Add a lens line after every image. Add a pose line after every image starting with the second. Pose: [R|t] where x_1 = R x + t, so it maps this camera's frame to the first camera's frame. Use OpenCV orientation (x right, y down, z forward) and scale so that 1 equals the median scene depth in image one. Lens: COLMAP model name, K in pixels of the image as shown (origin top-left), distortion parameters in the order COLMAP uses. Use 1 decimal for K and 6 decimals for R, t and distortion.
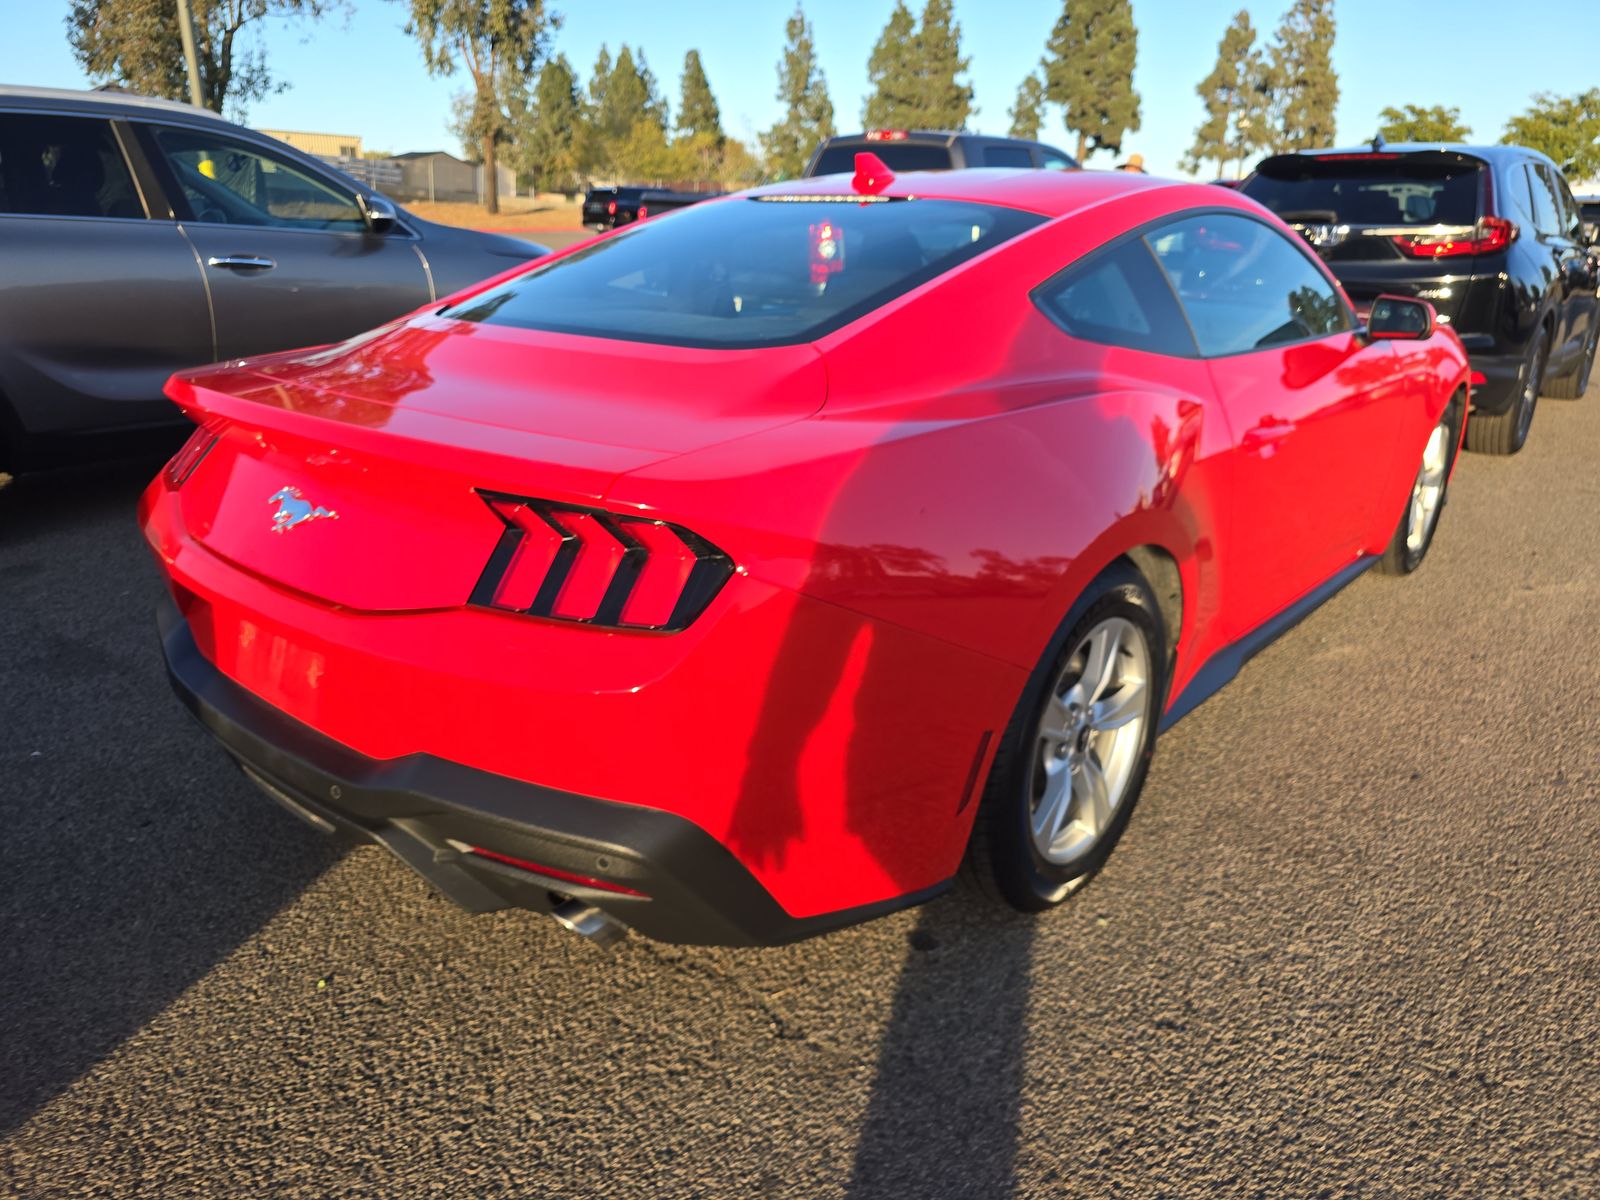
lens RADIAL K [[1118.8, 0, 799.0], [0, 1118.8, 595.0], [0, 0, 1]] dist [0.007451, -0.000643]
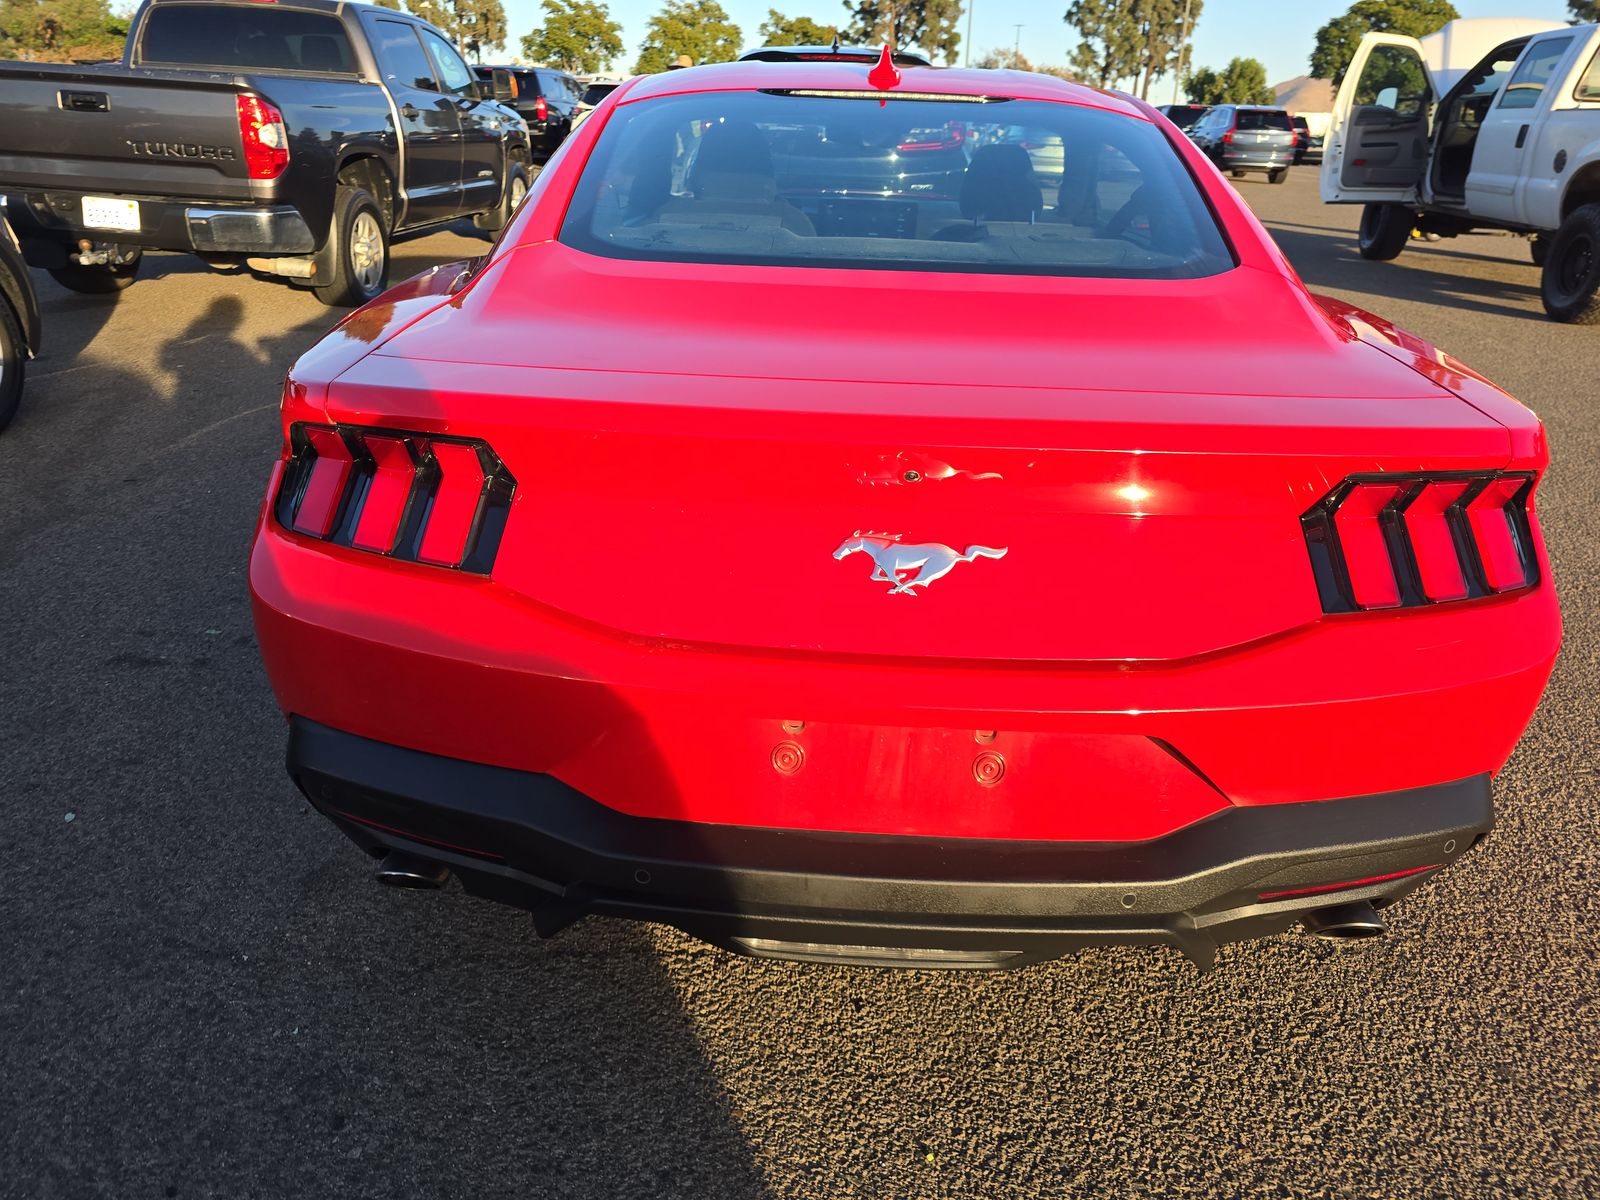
lens RADIAL K [[1083.3, 0, 804.7], [0, 1083.3, 607.2], [0, 0, 1]] dist [0.035165, -0.029989]
pose [[0.779049, -0.246976, 0.576268, -0.611300], [0.183559, 0.968716, 0.167021, -0.117590], [-0.599490, -0.024338, 0.800012, 0.340056]]
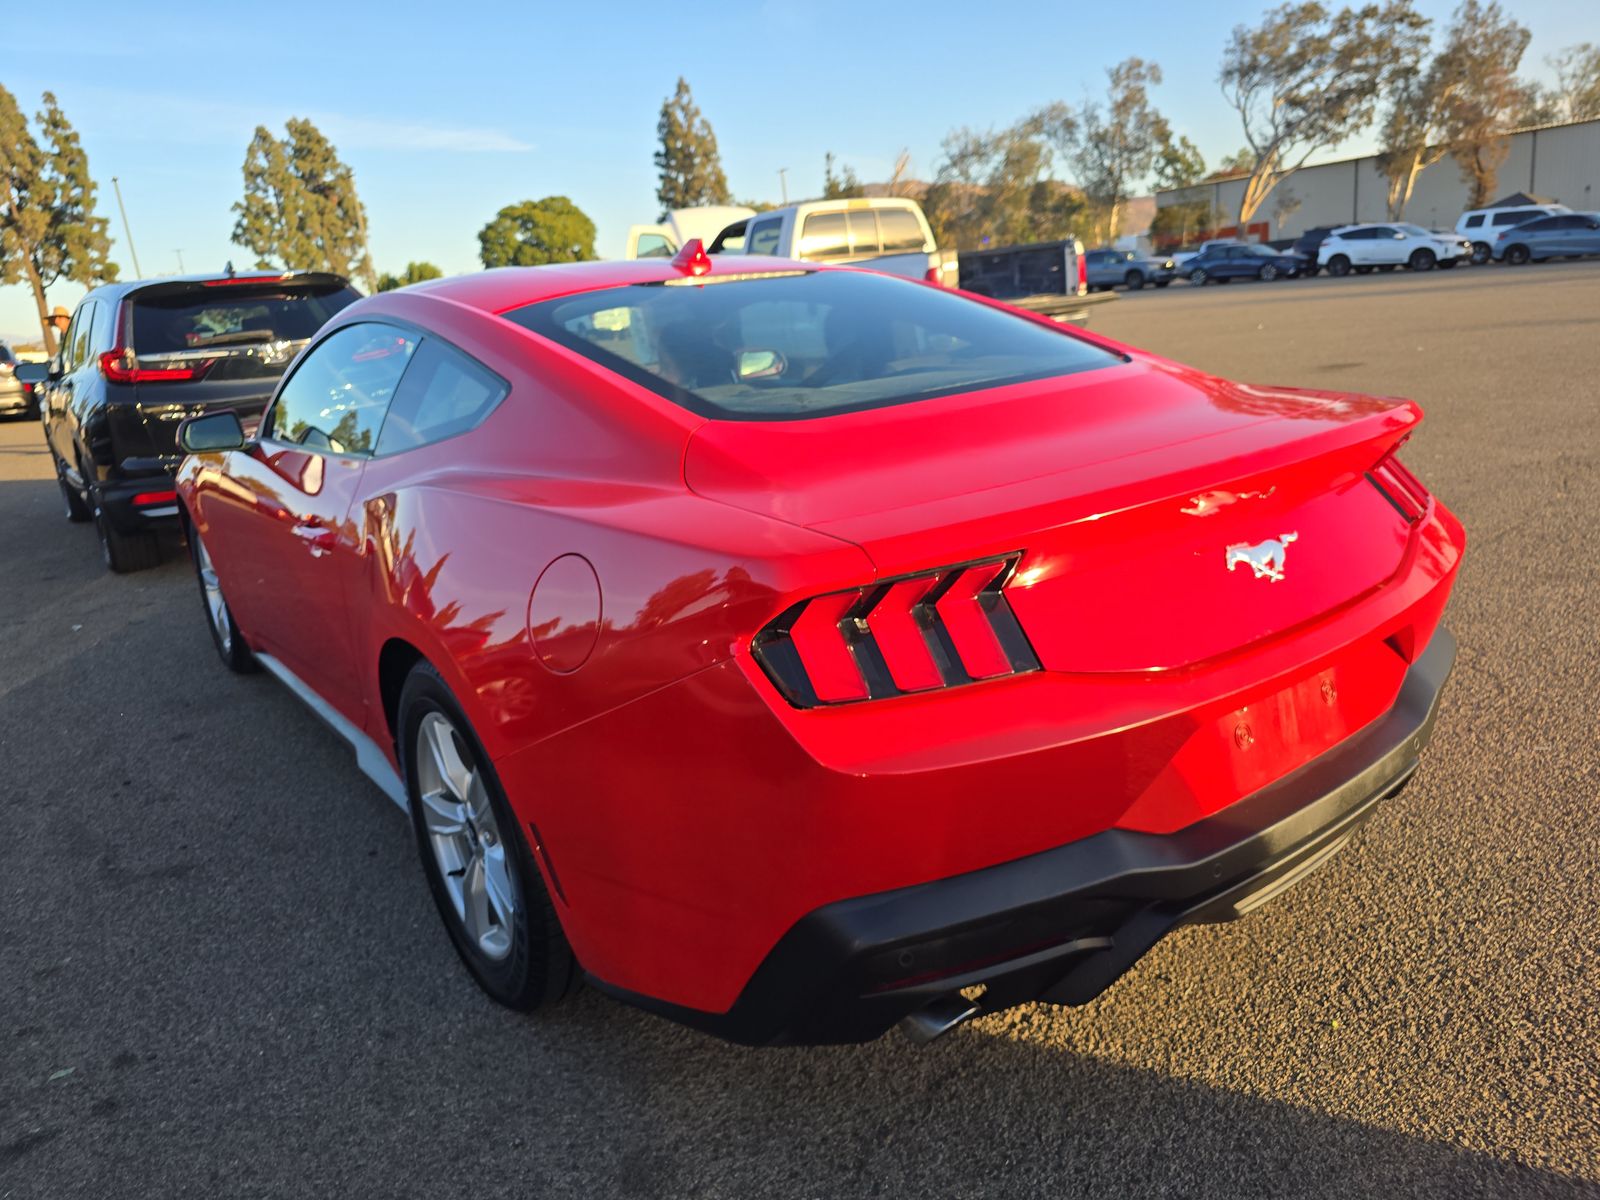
lens RADIAL K [[1083.3, 0, 804.7], [0, 1083.3, 607.2], [0, 0, 1]] dist [0.035165, -0.029989]
pose [[0.206972, -0.304435, 0.929775, -0.947314], [0.404355, 0.892004, 0.202056, -0.257322], [-0.890876, 0.334140, 0.307719, 0.732992]]
